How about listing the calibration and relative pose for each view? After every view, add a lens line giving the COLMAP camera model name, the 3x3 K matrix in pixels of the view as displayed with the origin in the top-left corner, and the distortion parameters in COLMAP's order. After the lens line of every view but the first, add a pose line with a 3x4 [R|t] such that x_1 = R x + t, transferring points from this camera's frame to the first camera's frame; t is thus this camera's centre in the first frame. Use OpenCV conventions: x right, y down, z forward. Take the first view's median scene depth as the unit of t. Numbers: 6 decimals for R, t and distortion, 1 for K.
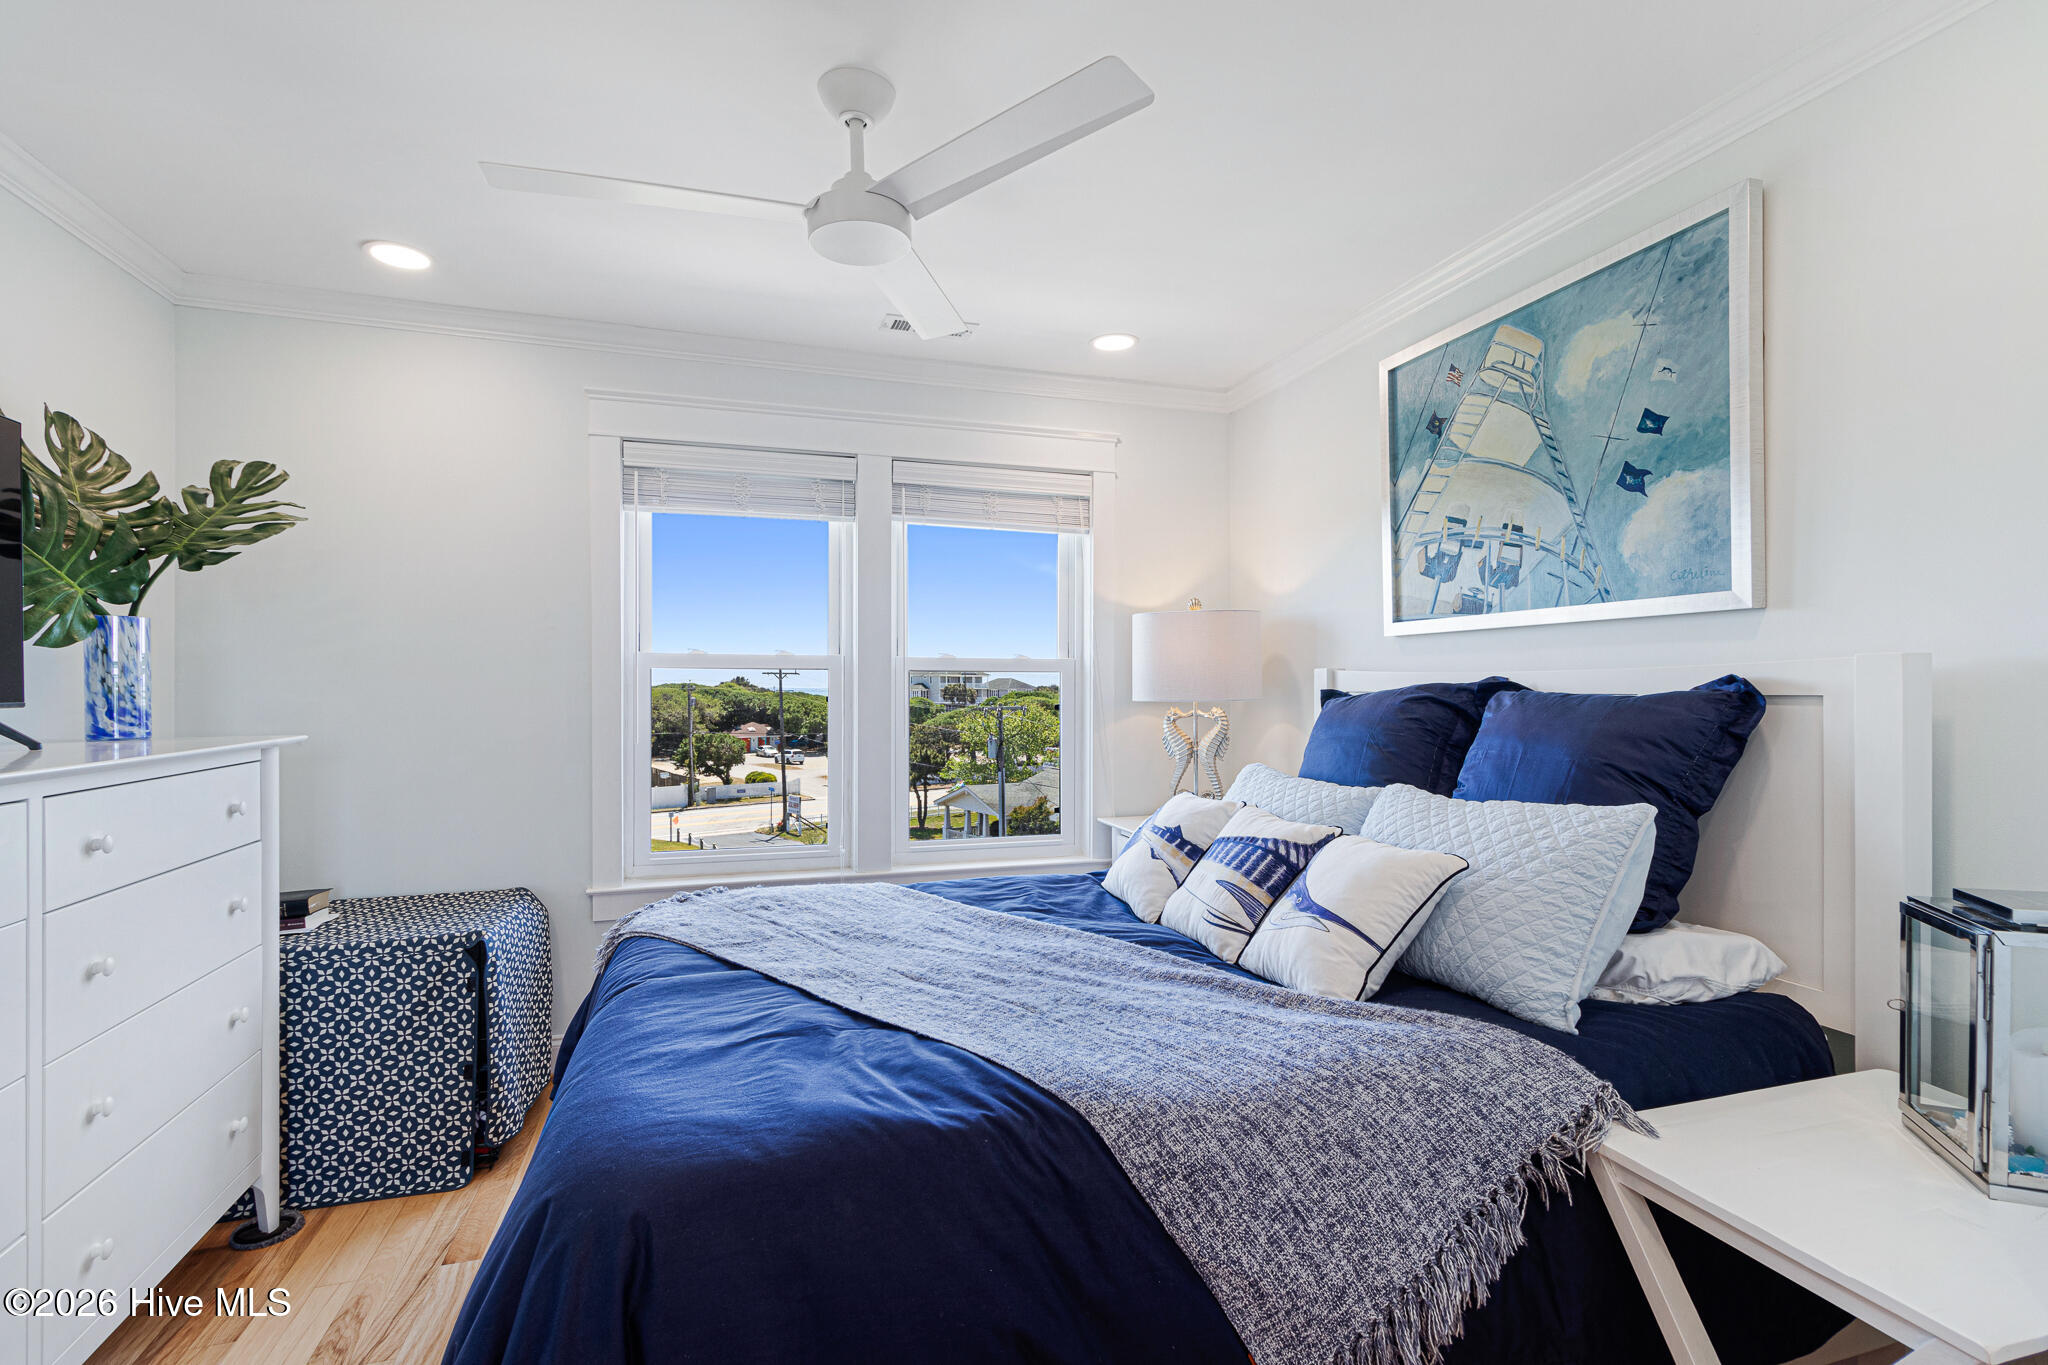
lens RADIAL K [[922.1, 0, 1028.0], [0, 922.1, 675.7], [0, 0, 1]] dist [0.007068, 0.000332]
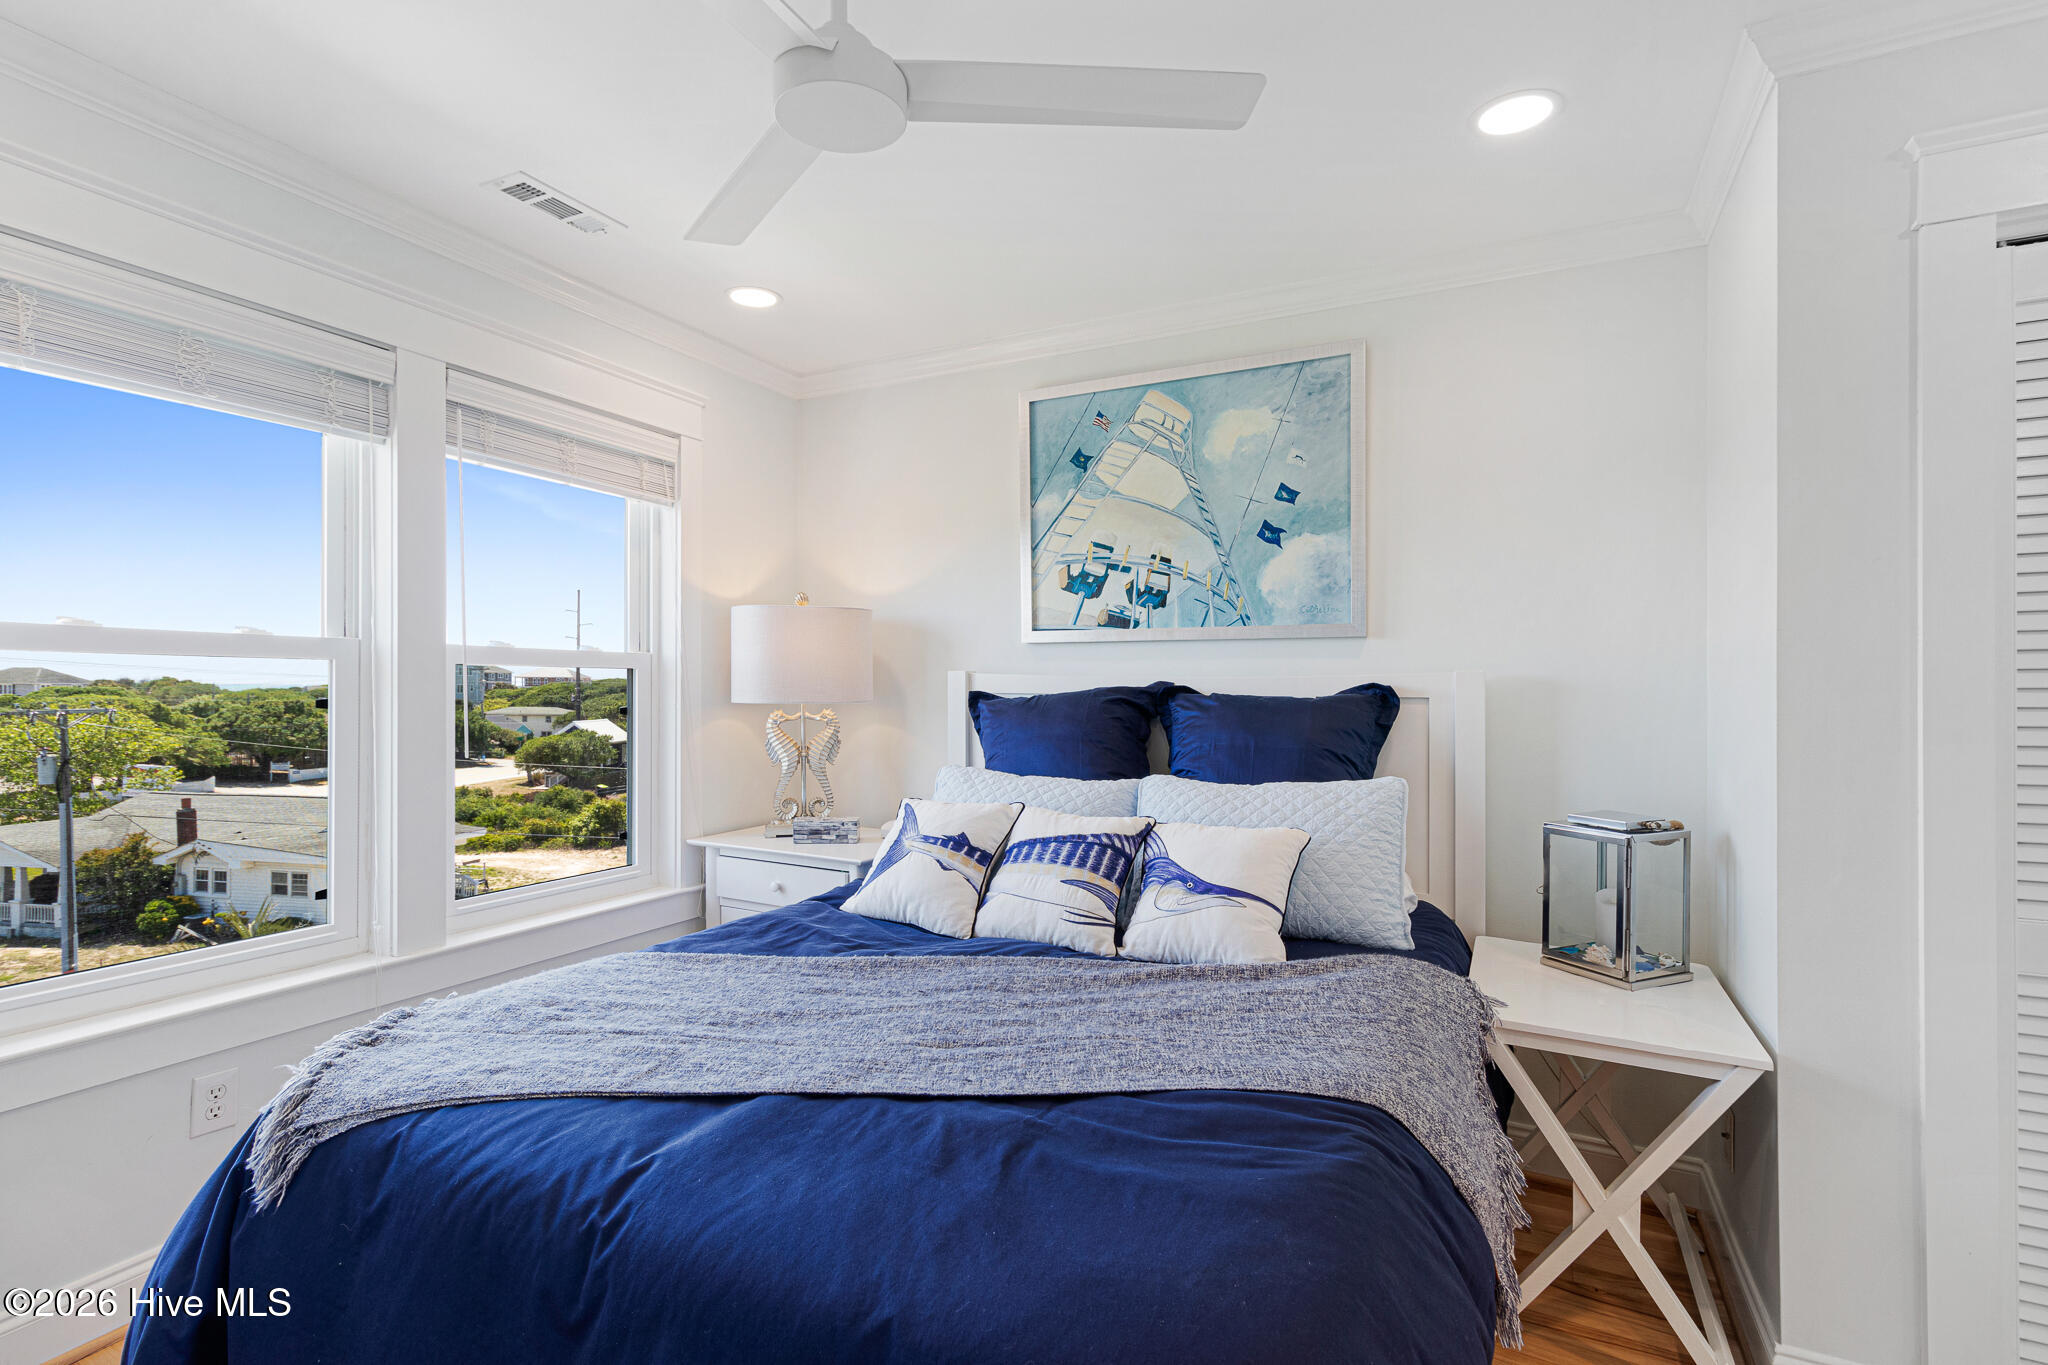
lens RADIAL K [[922.1, 0, 1028.0], [0, 922.1, 675.7], [0, 0, 1]] dist [0.007068, 0.000332]
pose [[0.723134, 0.012950, 0.690586, -0.475543], [-0.014492, 0.999889, -0.003574, 0.000236], [-0.690556, -0.007423, 0.723241, 0.263779]]
